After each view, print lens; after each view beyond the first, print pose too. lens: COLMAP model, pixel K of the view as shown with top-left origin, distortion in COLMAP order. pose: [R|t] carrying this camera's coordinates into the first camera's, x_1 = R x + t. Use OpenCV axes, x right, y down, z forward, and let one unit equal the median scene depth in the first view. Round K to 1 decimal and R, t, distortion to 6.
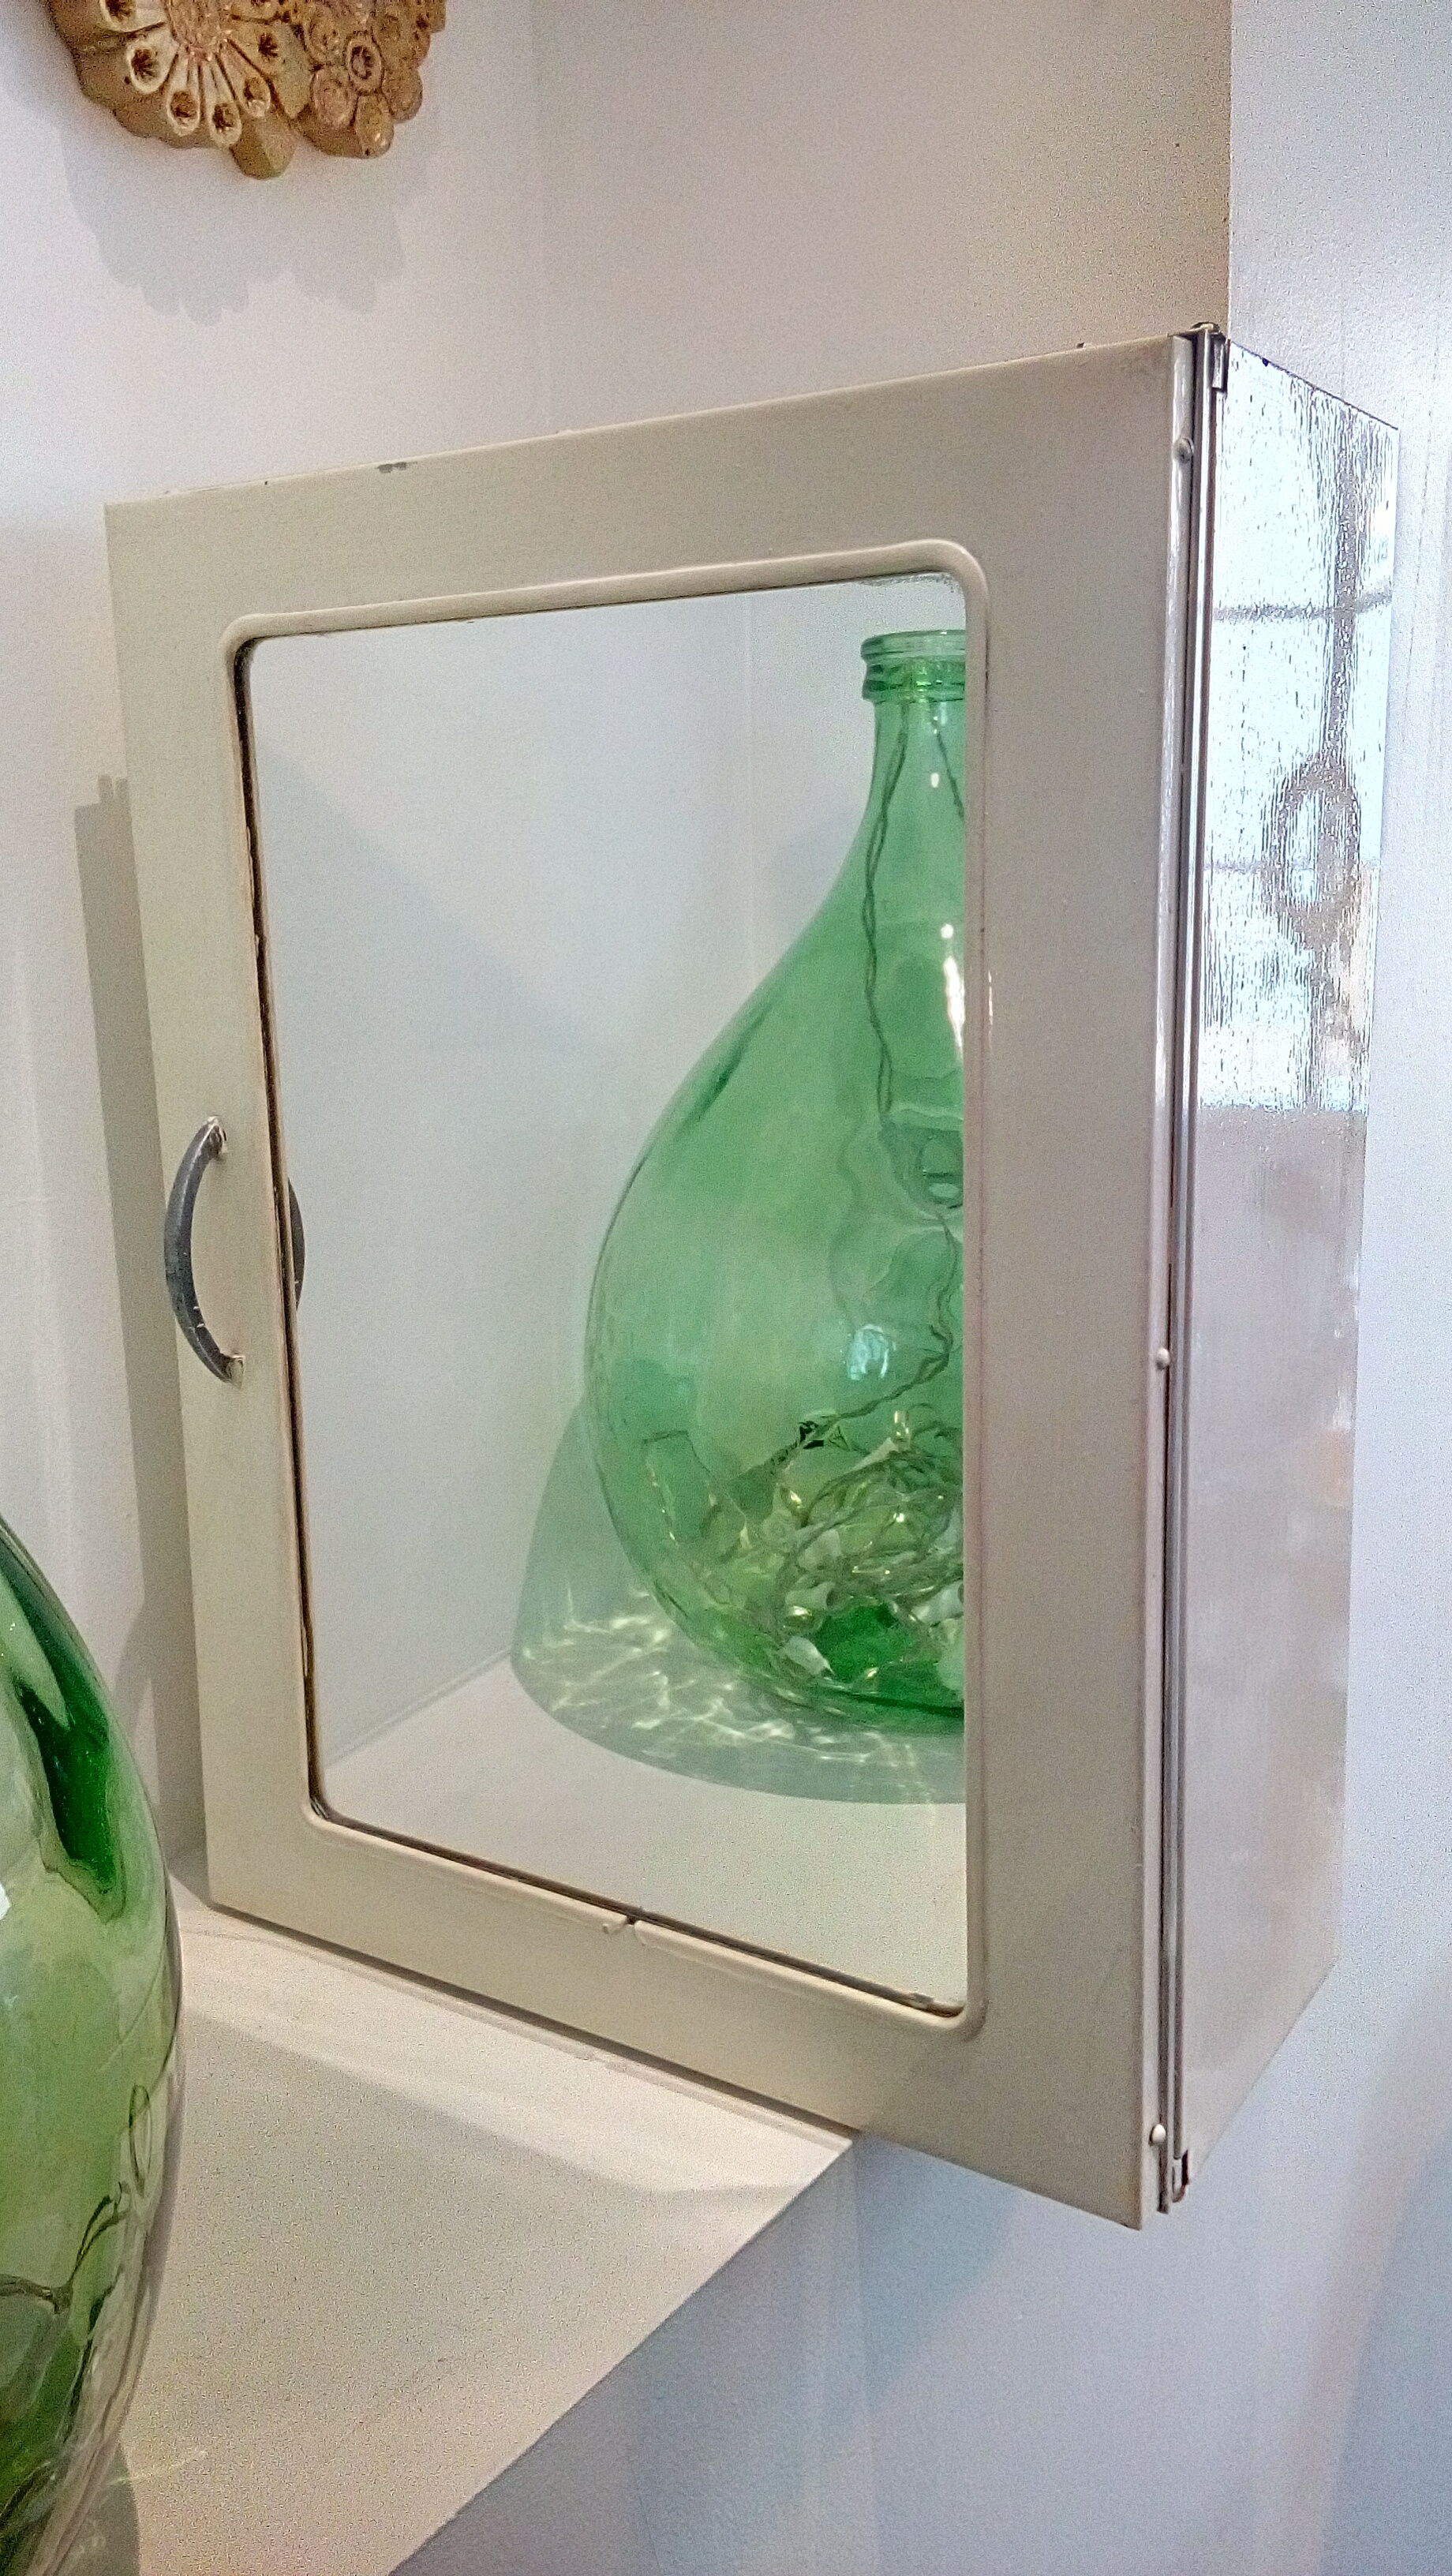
lens RADIAL K [[2037.7, 0, 720.8], [0, 2037.7, 1259.2], [0, 0, 1]] dist [0.144876, -0.229645]
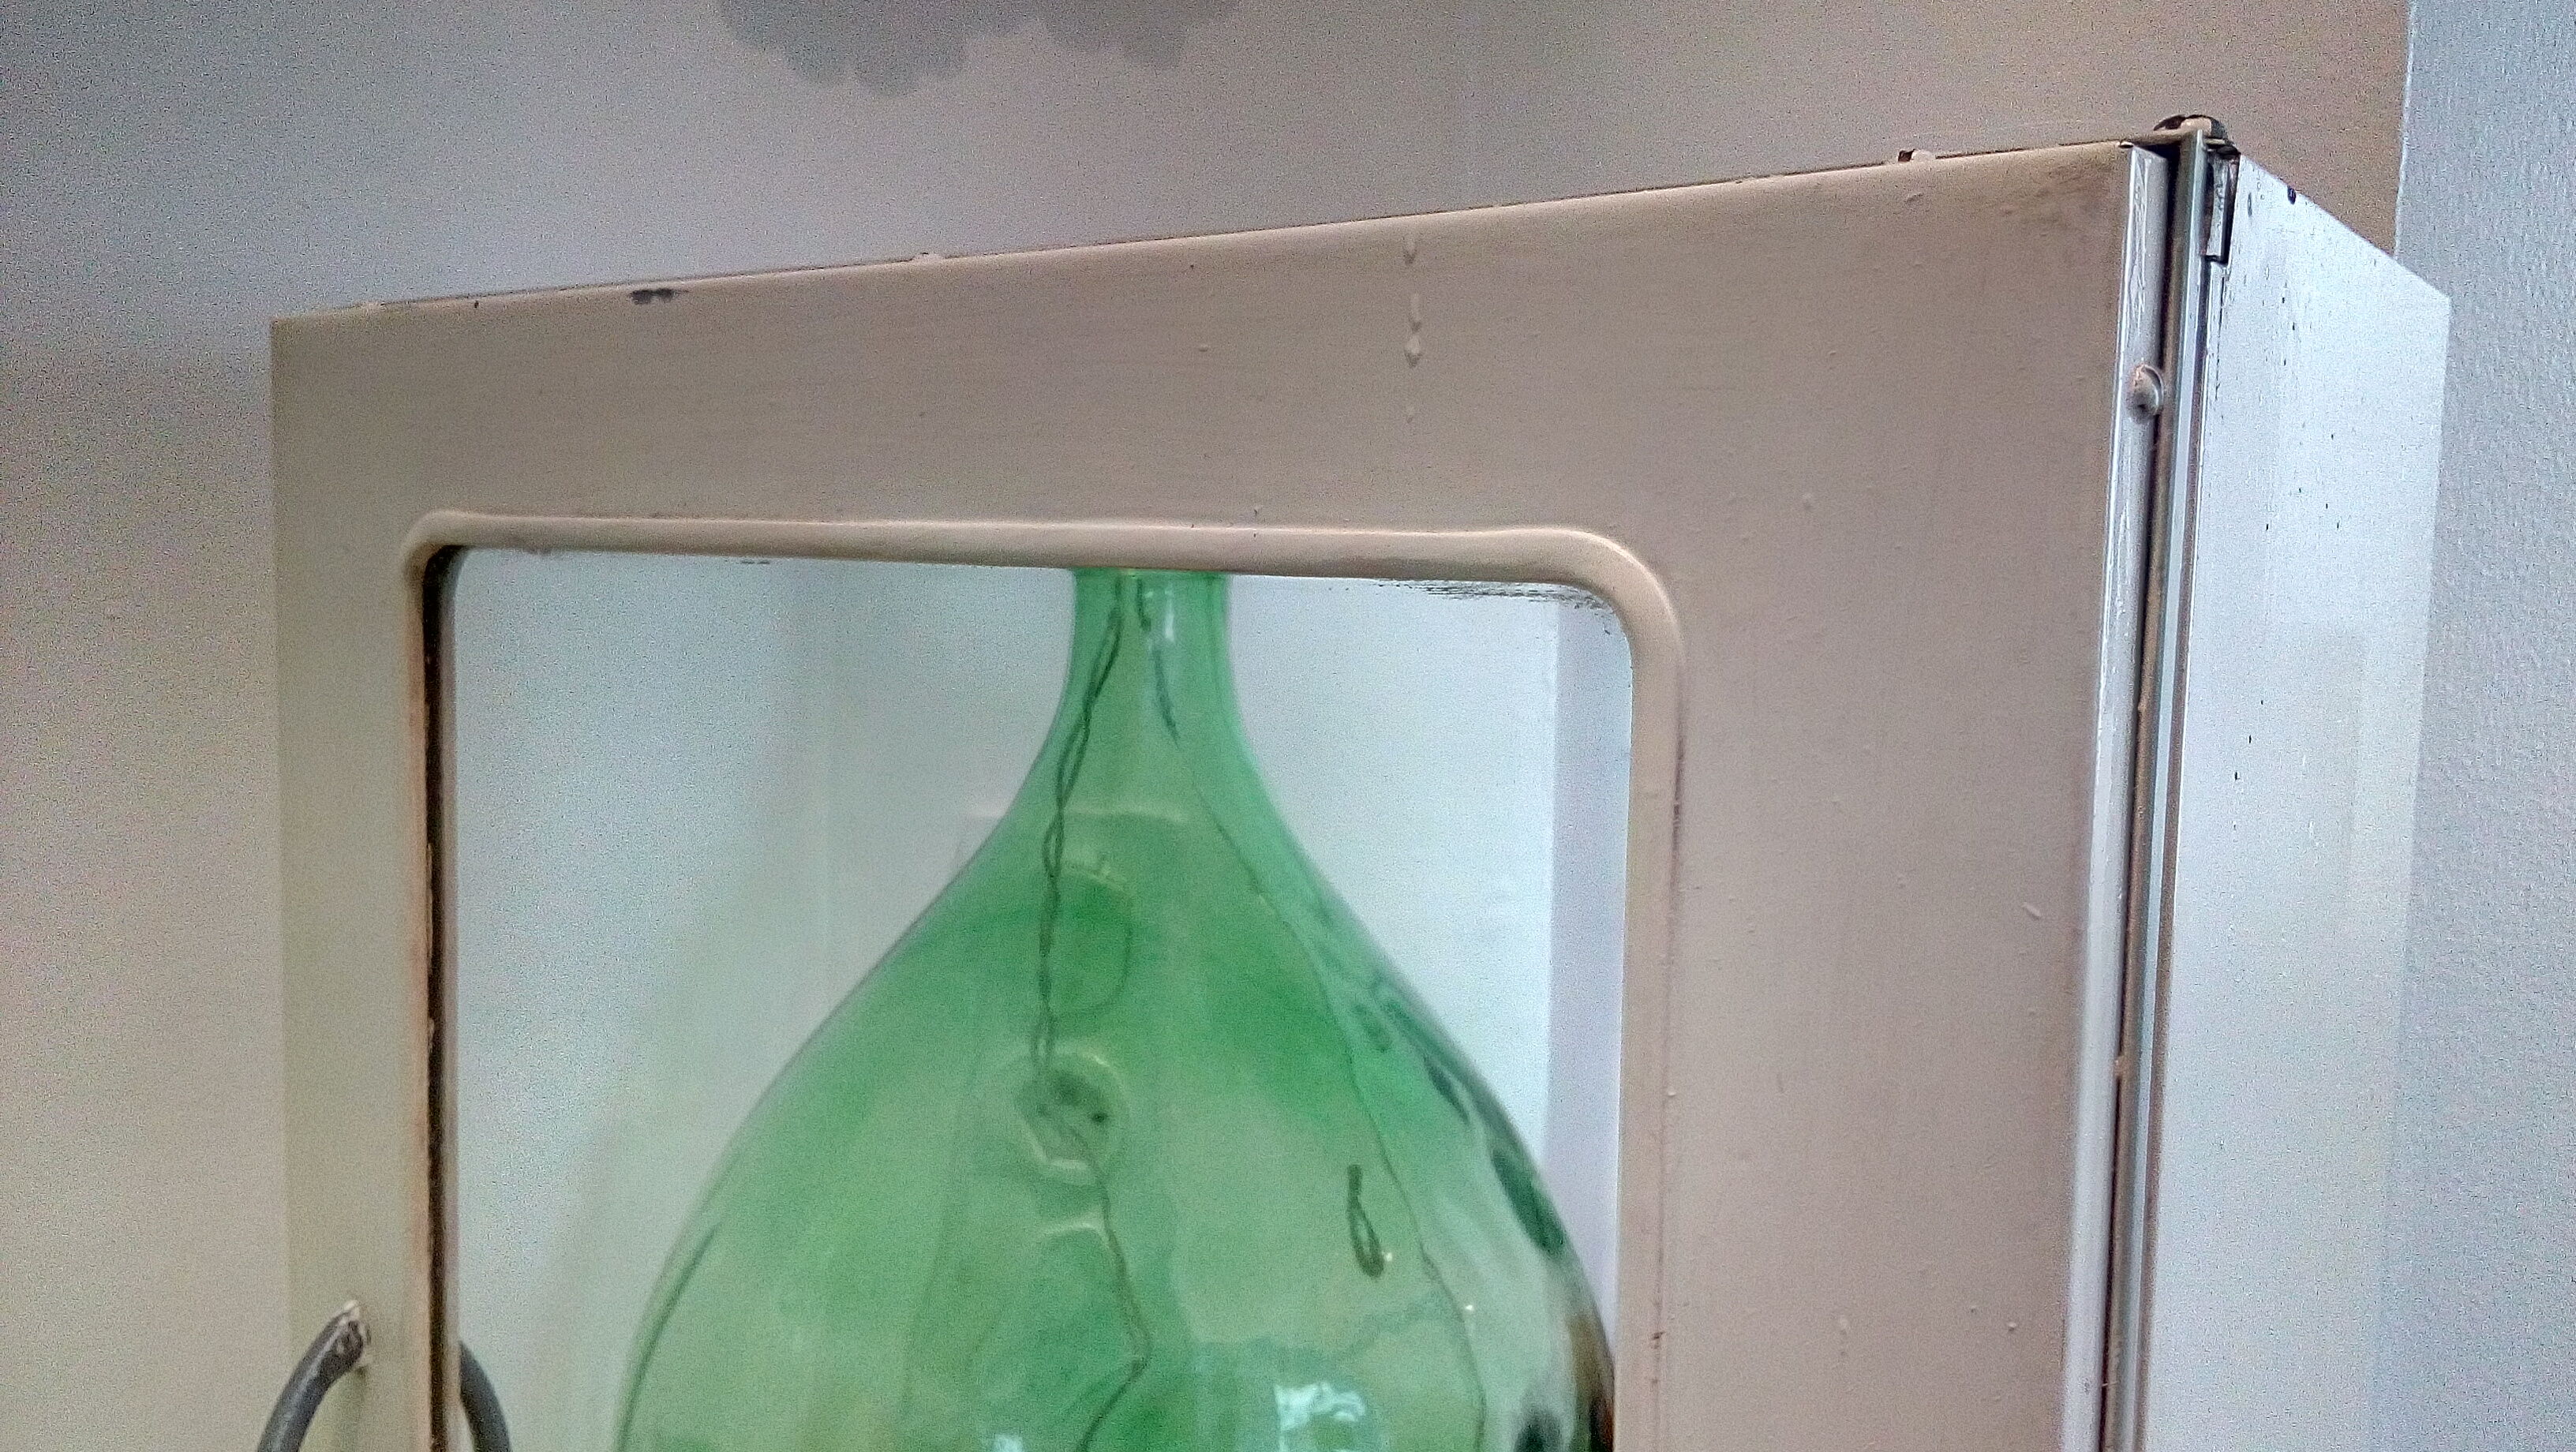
lens RADIAL K [[2037.7, 0, 1288.0], [0, 2037.7, 726.0], [0, 0, 1]] dist [0.144876, -0.229645]
pose [[0.996055, 0.053718, -0.070630, 0.055204], [-0.061189, 0.992237, -0.108262, -0.183505], [0.064266, 0.112157, 0.991610, 0.394919]]
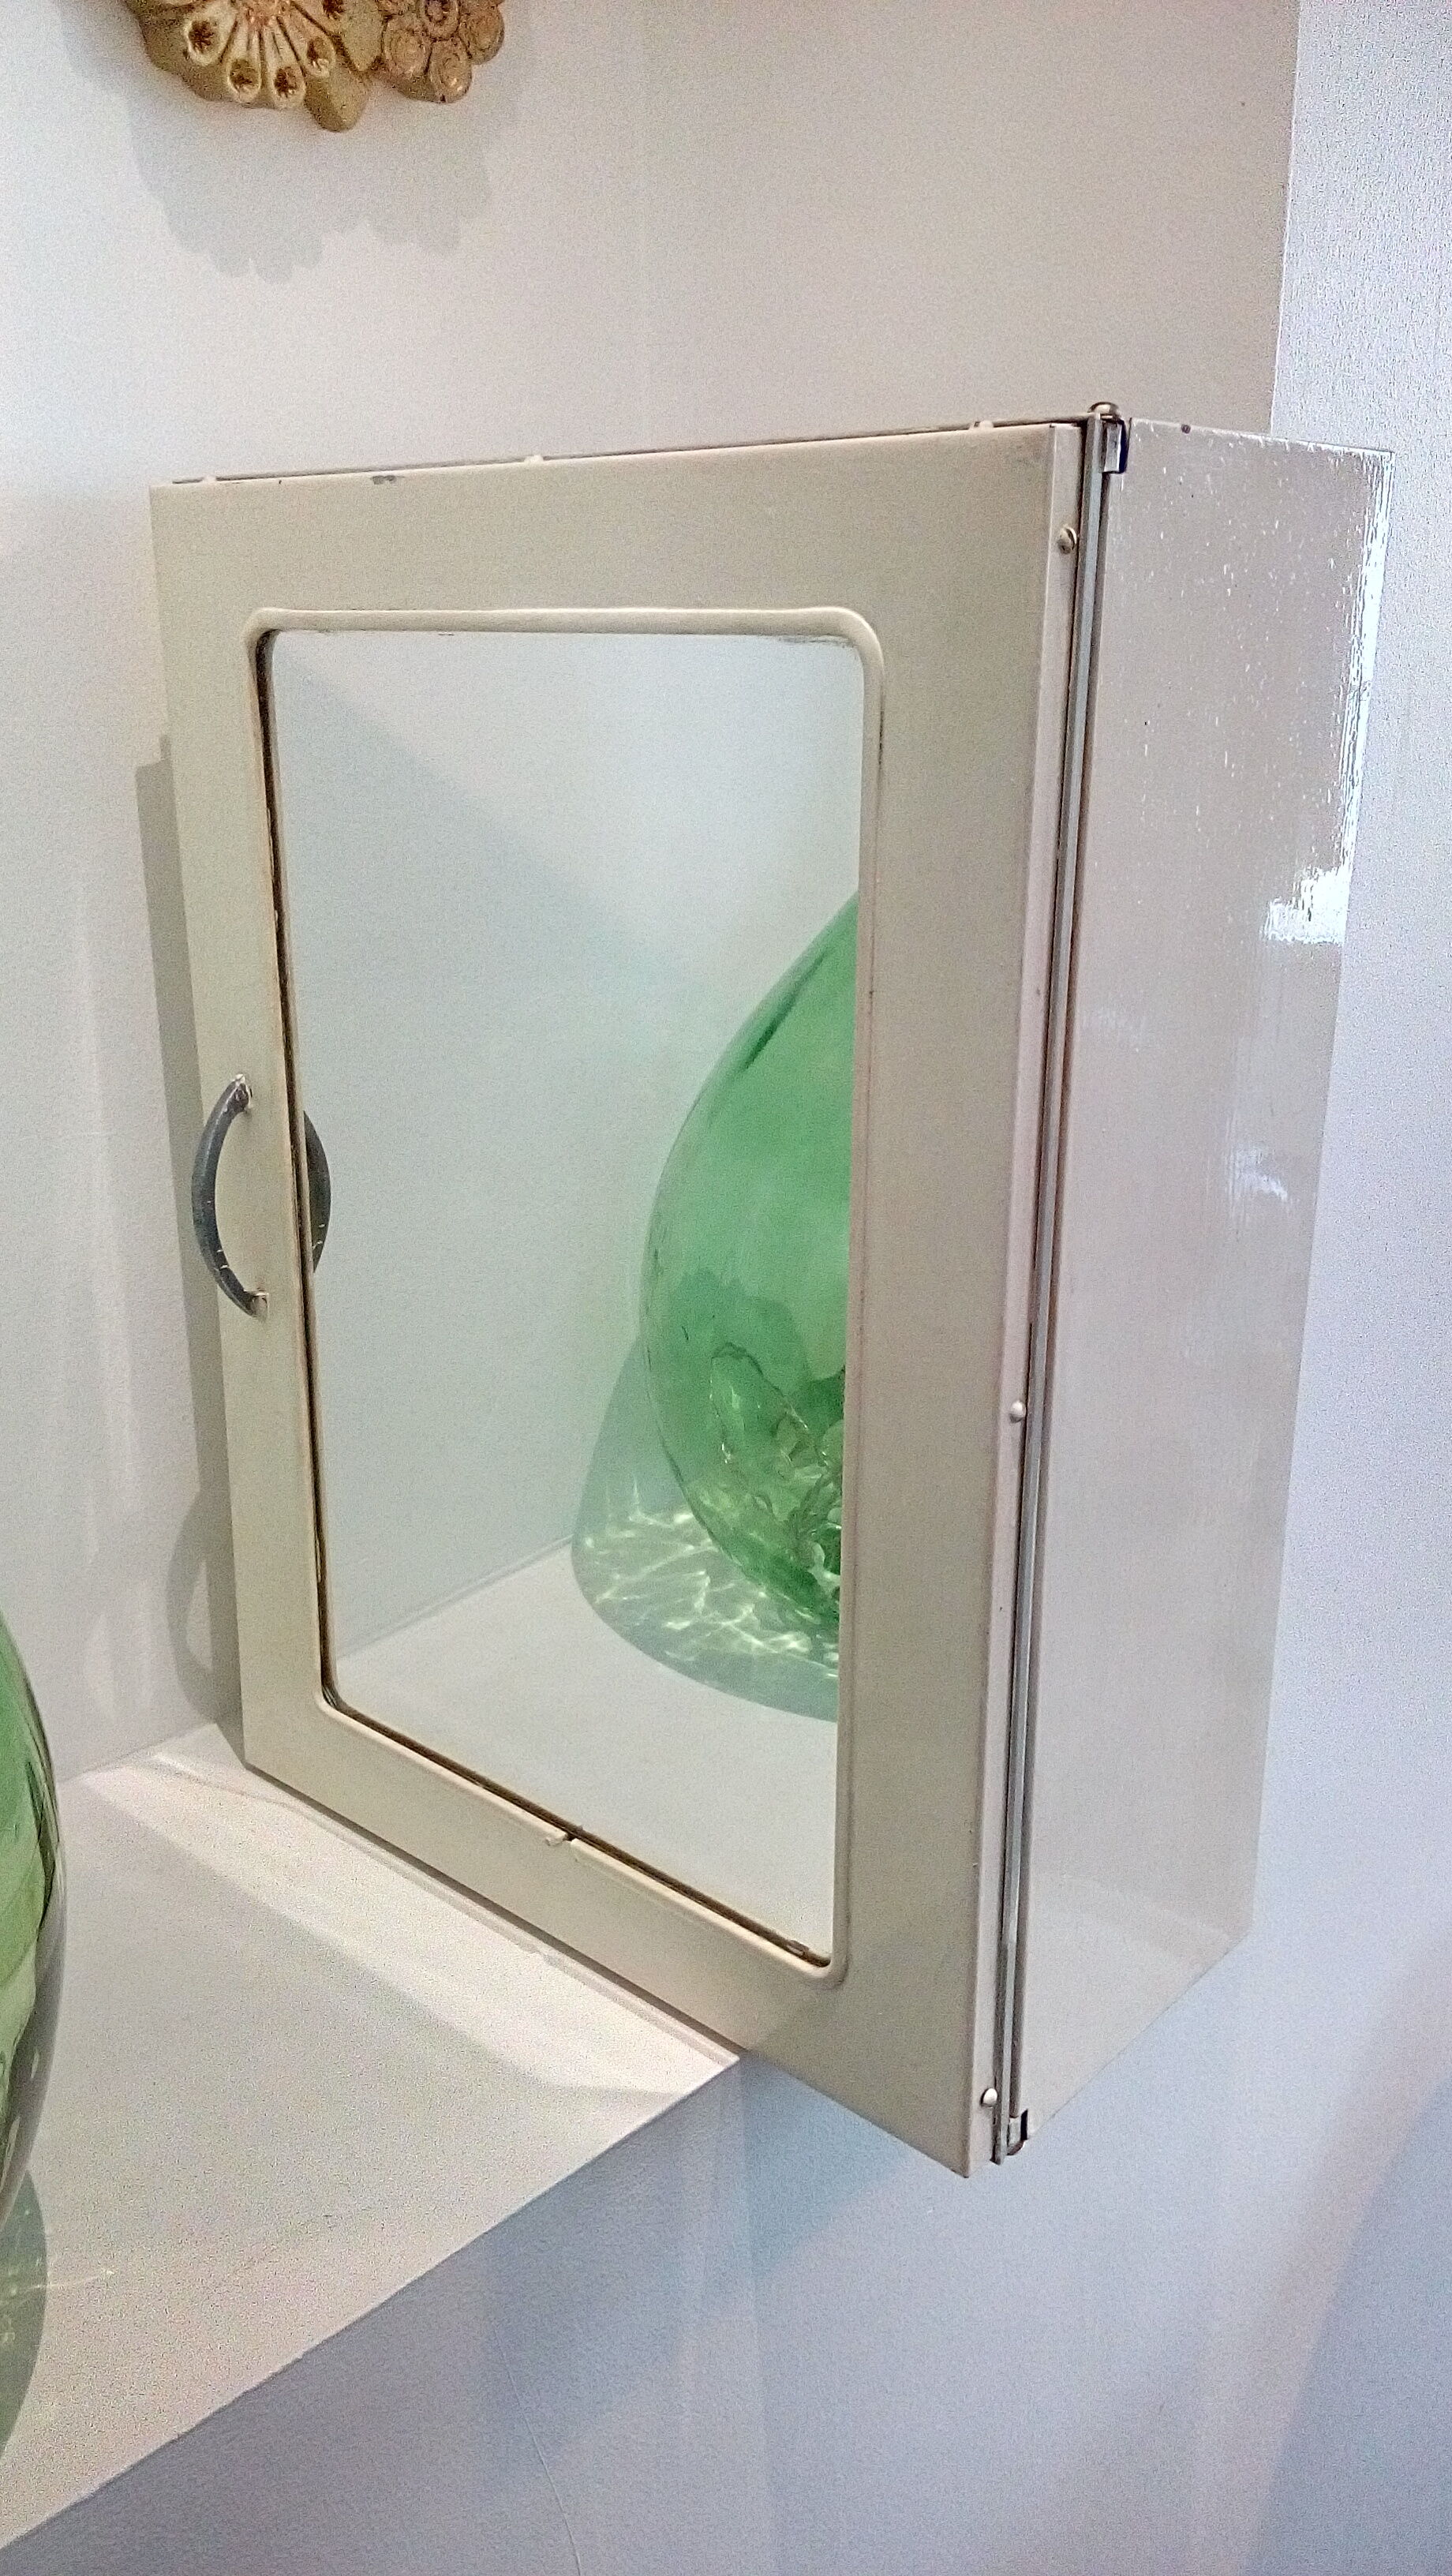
lens RADIAL K [[2021.4, 0, 726.0], [0, 2021.4, 1288.0], [0, 0, 1]] dist [0.149379, -0.229877]
pose [[0.988092, 0.071560, -0.136209, 0.155400], [-0.055091, 0.991116, 0.121056, -0.100214], [0.143662, -0.112111, 0.983256, -0.027388]]
